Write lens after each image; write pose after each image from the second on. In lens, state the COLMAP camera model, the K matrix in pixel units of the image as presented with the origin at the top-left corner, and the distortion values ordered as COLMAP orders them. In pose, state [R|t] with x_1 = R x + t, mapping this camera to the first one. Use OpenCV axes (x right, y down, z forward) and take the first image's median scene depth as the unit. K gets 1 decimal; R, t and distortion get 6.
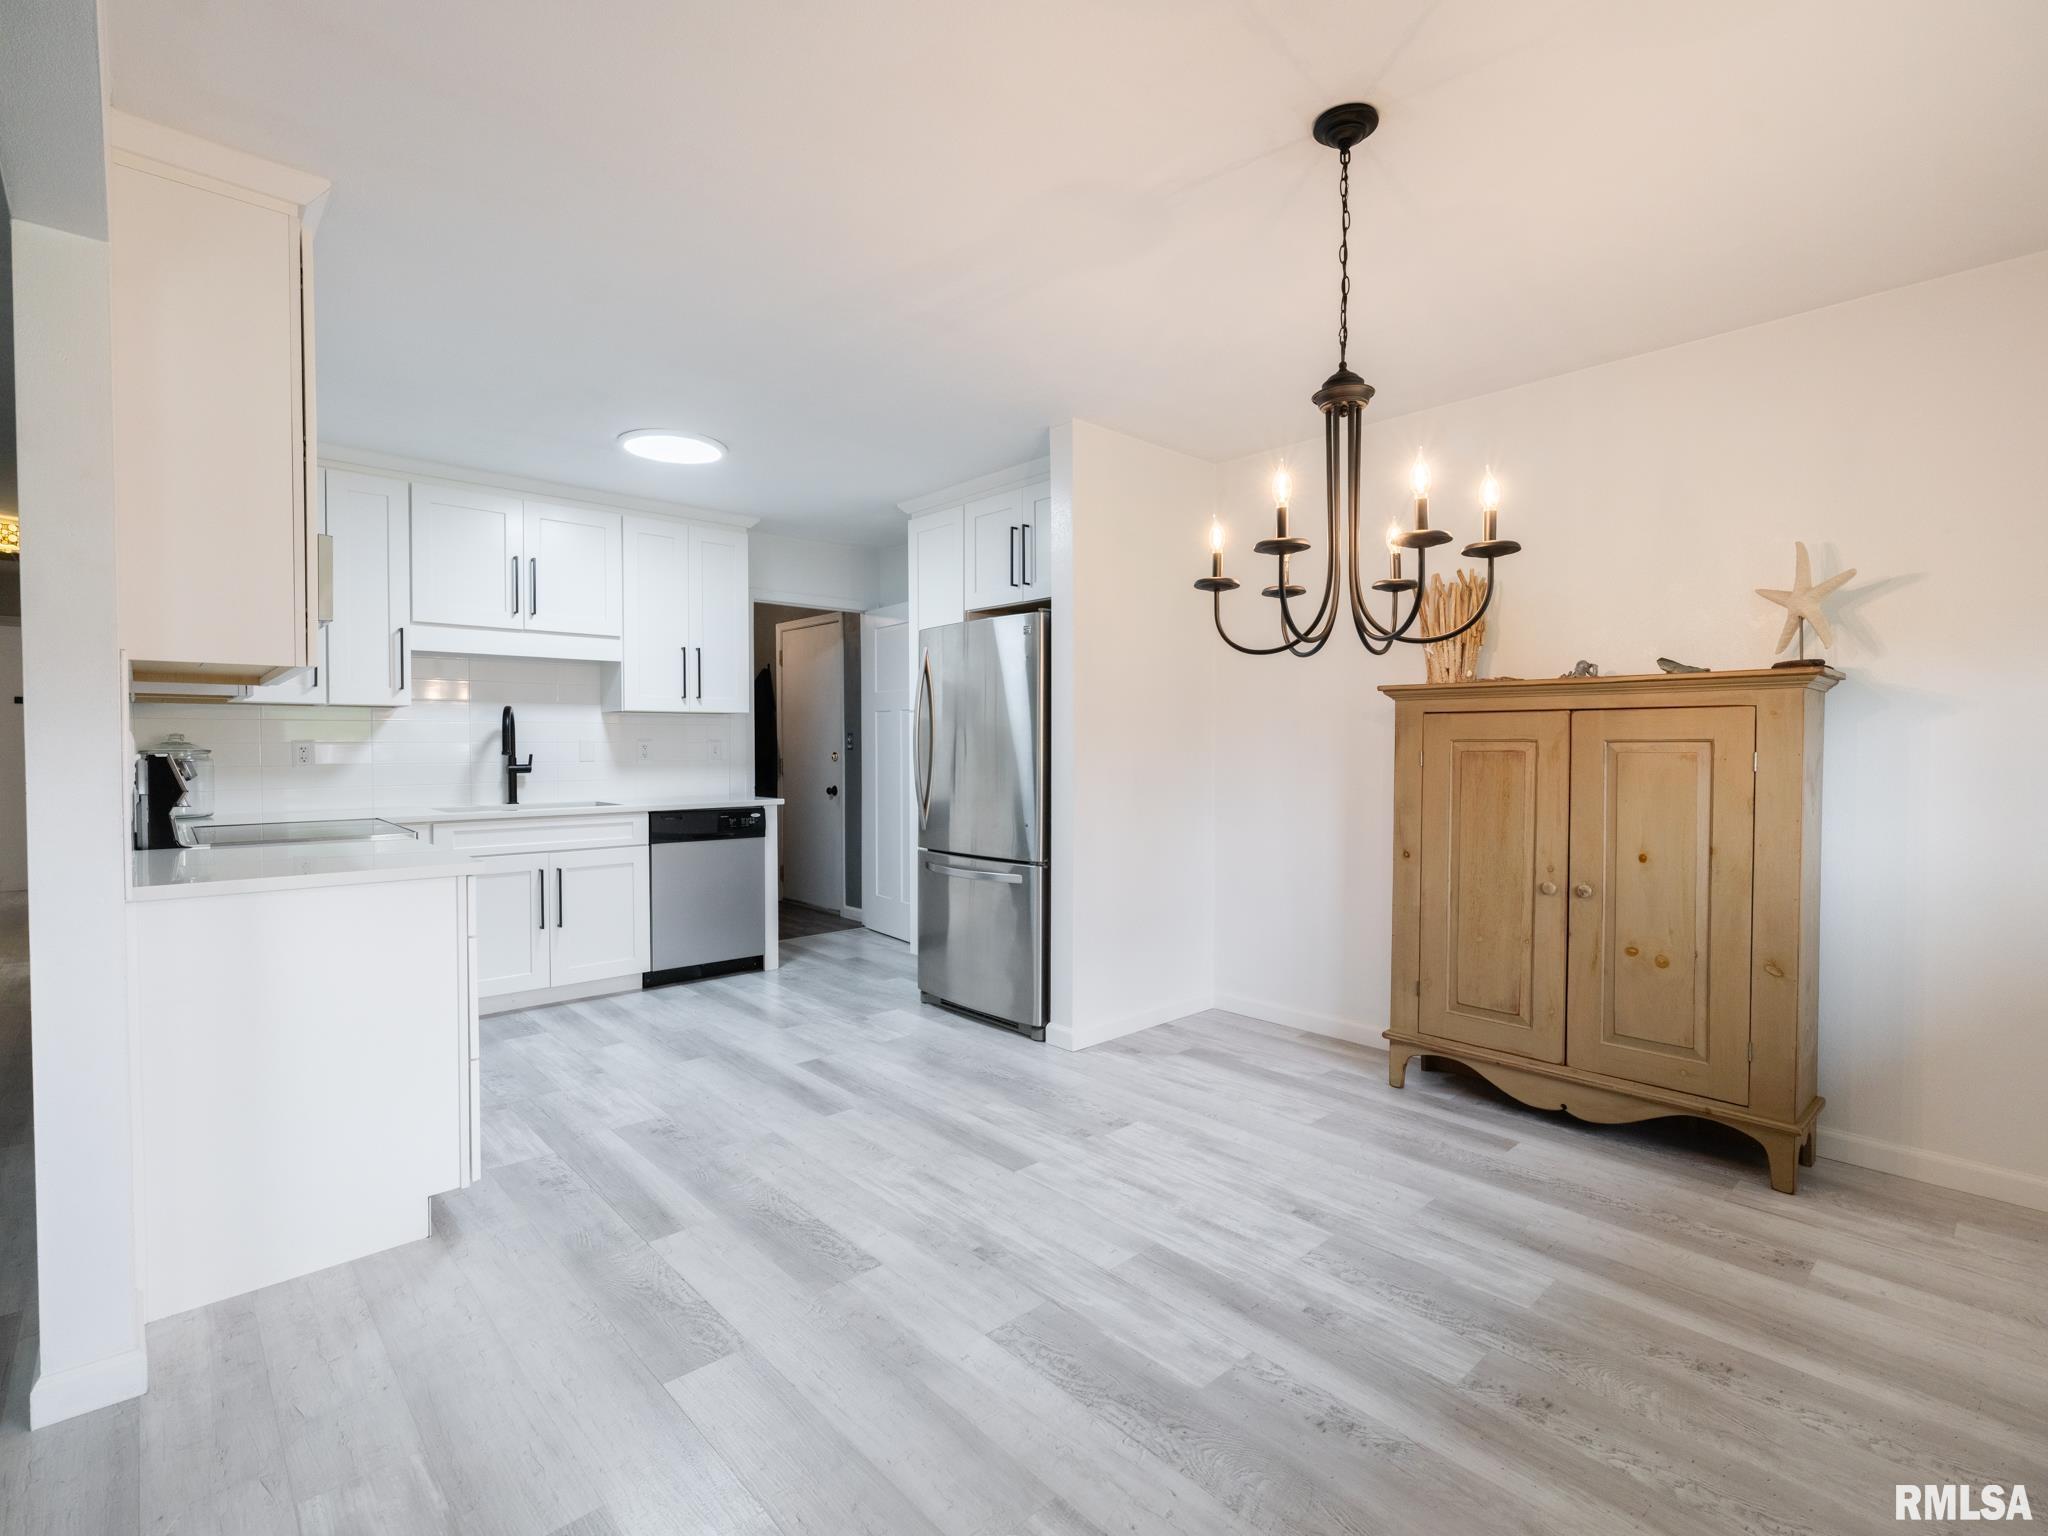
lens RADIAL K [[961.6, 0, 1016.8], [0, 961.6, 768.9], [0, 0, 1]] dist [-0.001779, 0.000101]
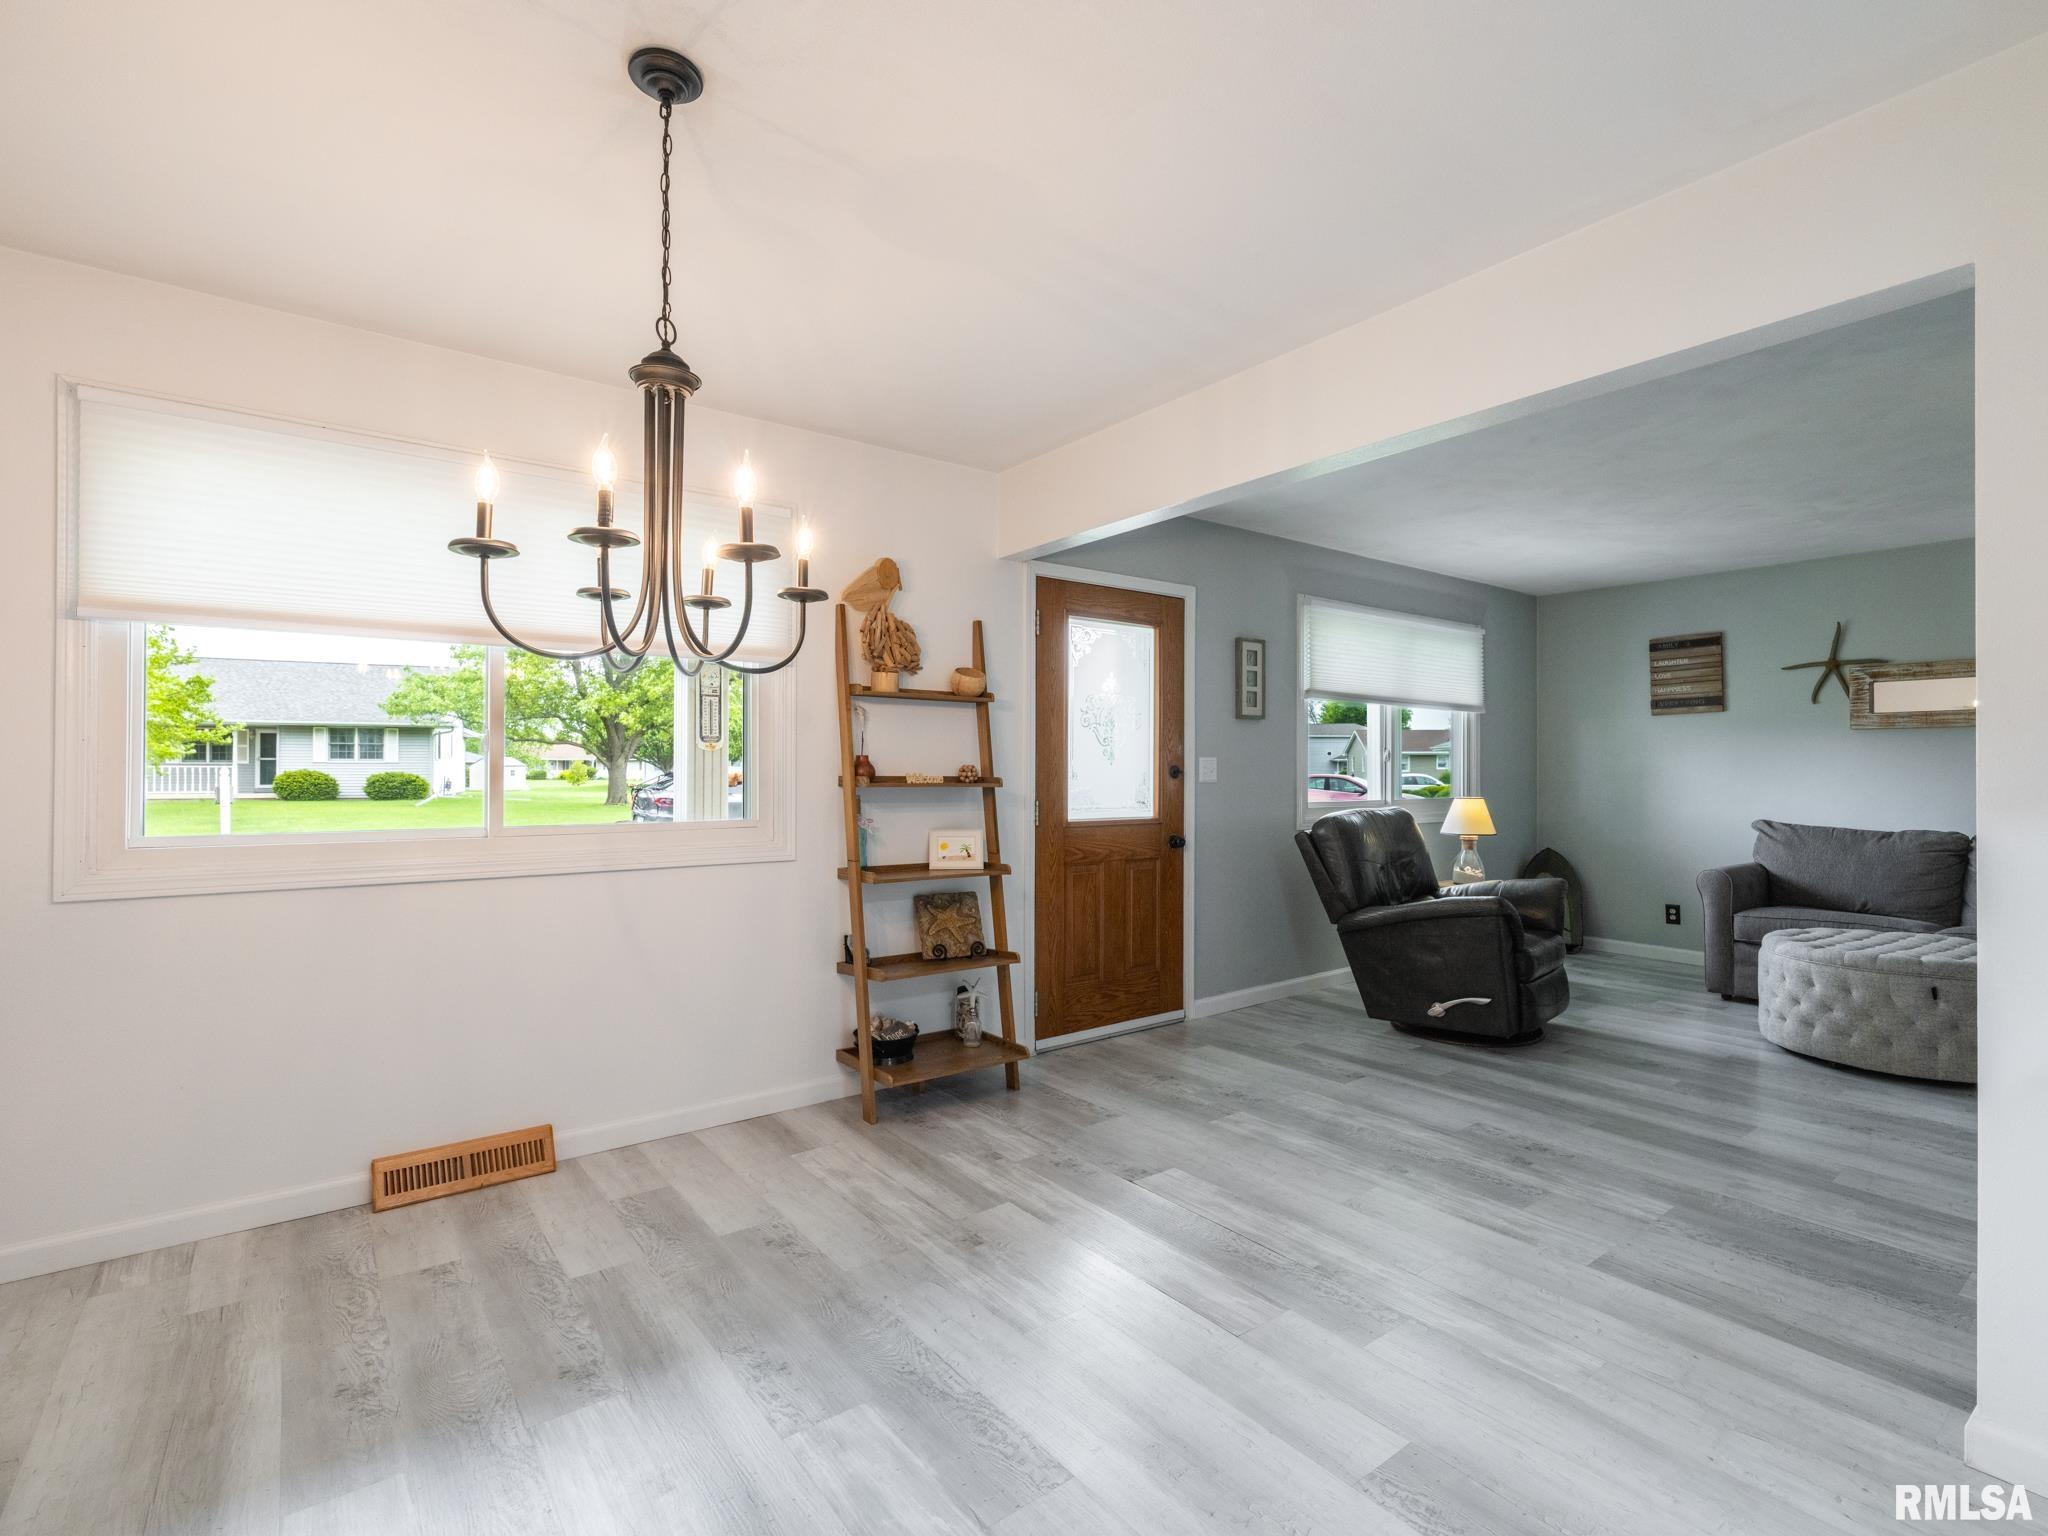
lens RADIAL K [[969.2, 0, 1024.0], [0, 969.2, 768.0], [0, 0, 1]] dist [0.000527, -0.000135]
pose [[-0.996006, 0.000323, 0.089287, -0.046742], [0.002195, 0.999780, 0.020870, -0.036617], [-0.089261, 0.020983, -0.995787, 1.320610]]
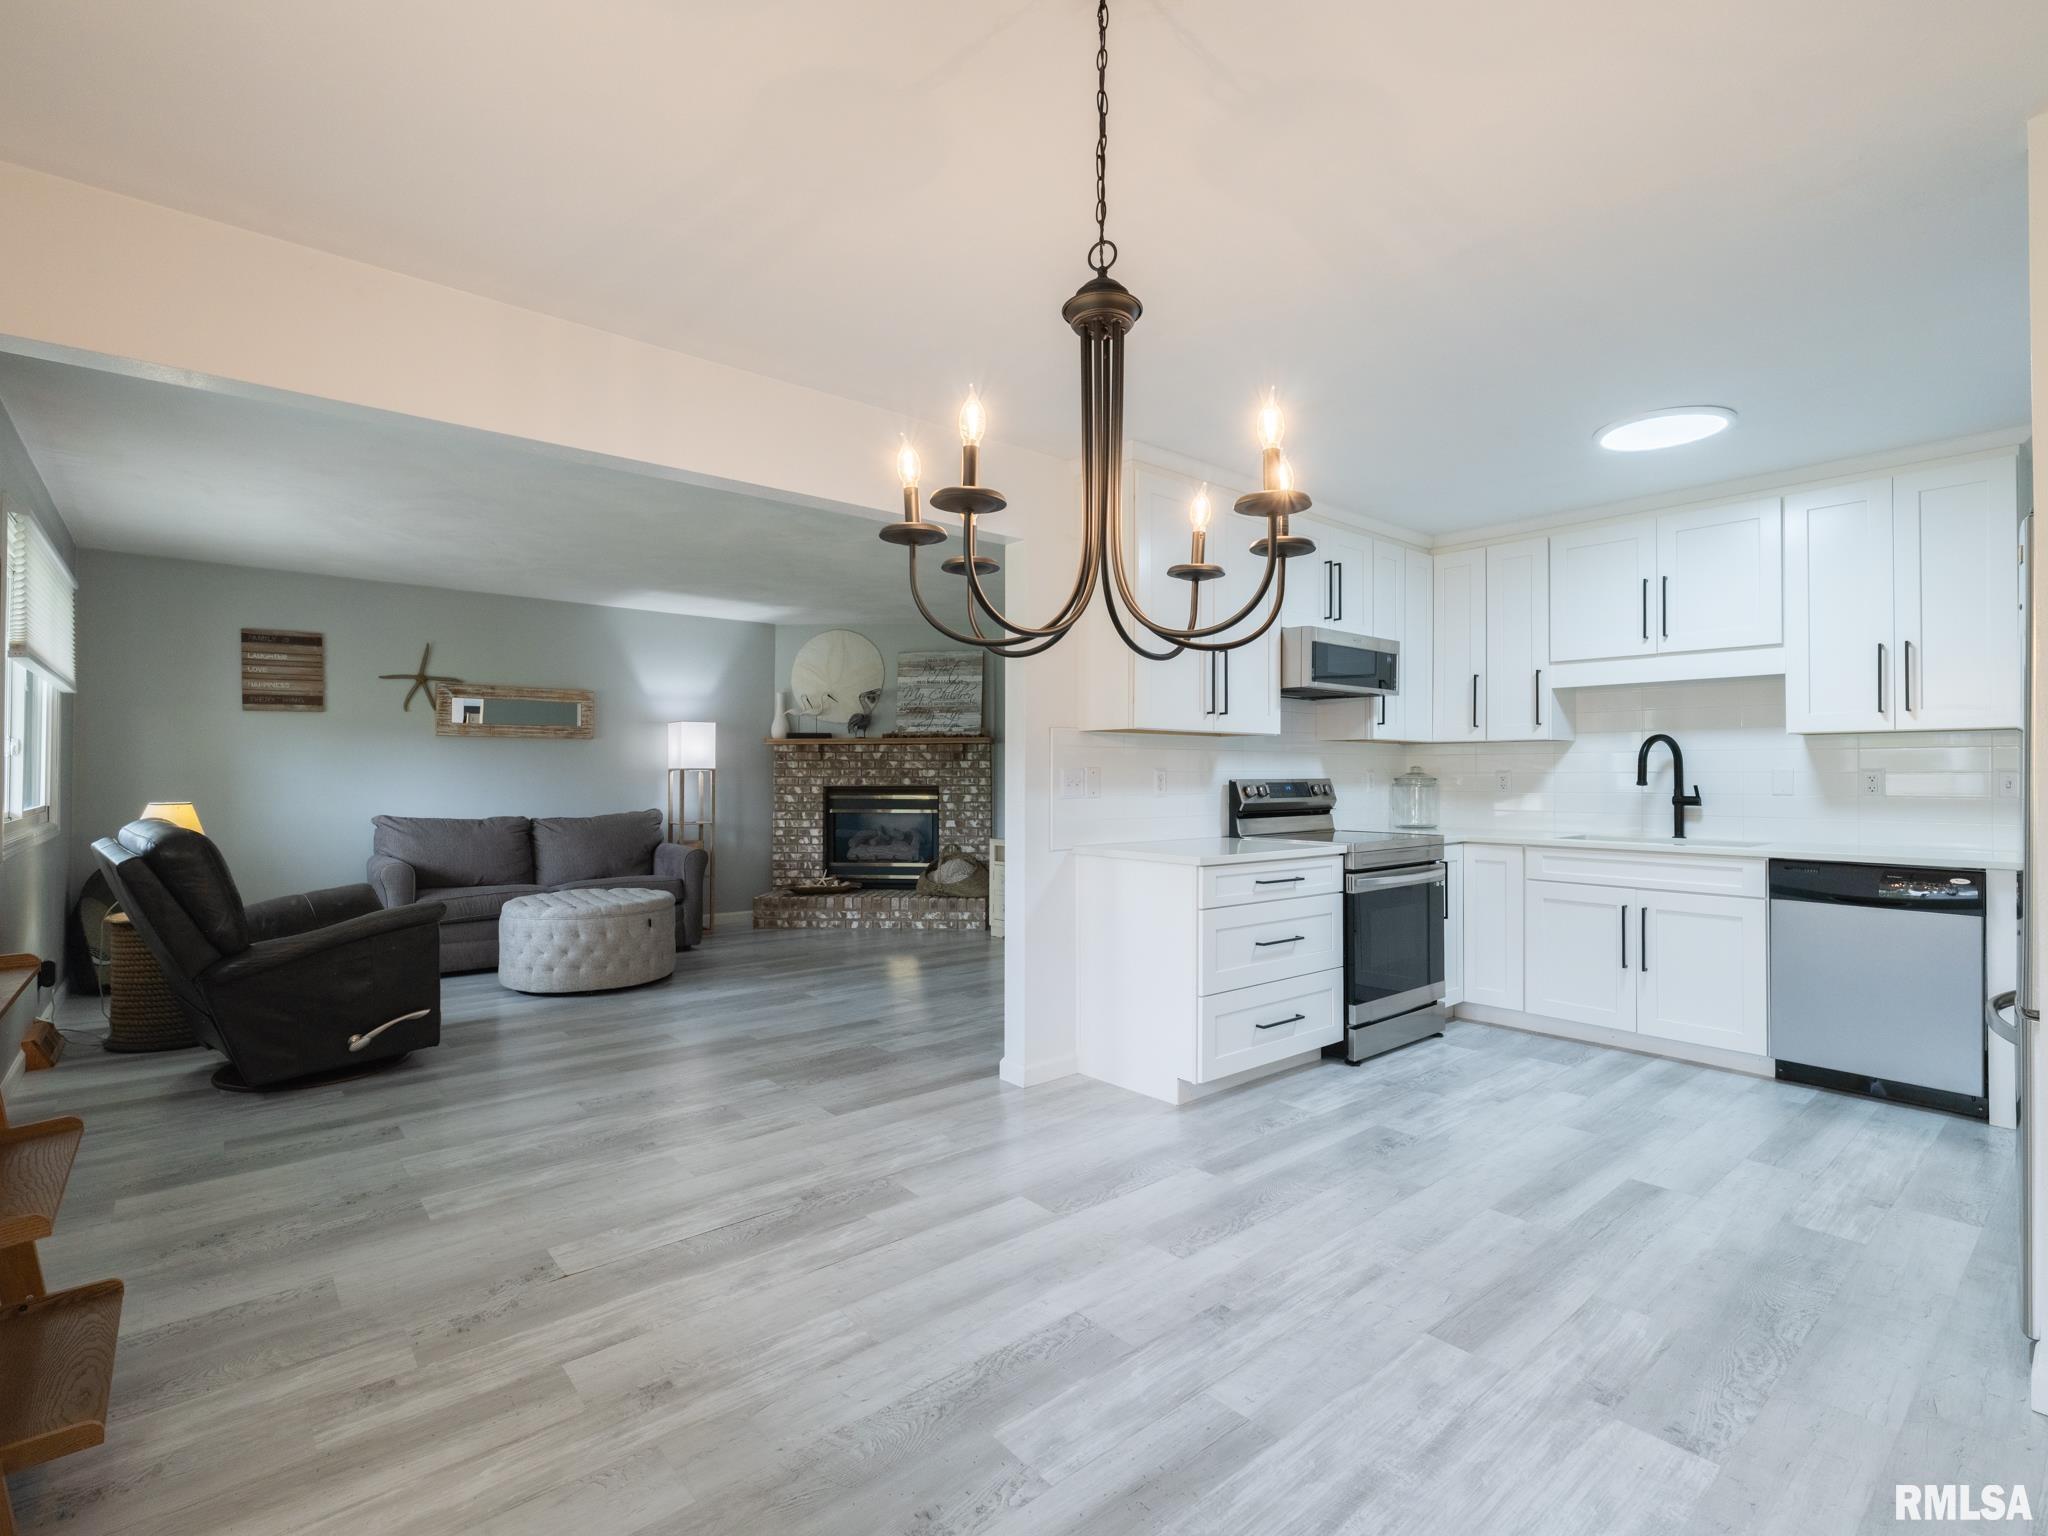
lens RADIAL K [[976.7, 0, 1031.6], [0, 976.7, 765.9], [0, 0, 1]] dist [-0.001659, -0.000016]
pose [[-0.028472, -0.007202, -0.999569, 0.782212], [-0.026419, 0.999630, -0.006450, -0.019241], [0.999245, 0.026223, -0.028652, 0.692598]]
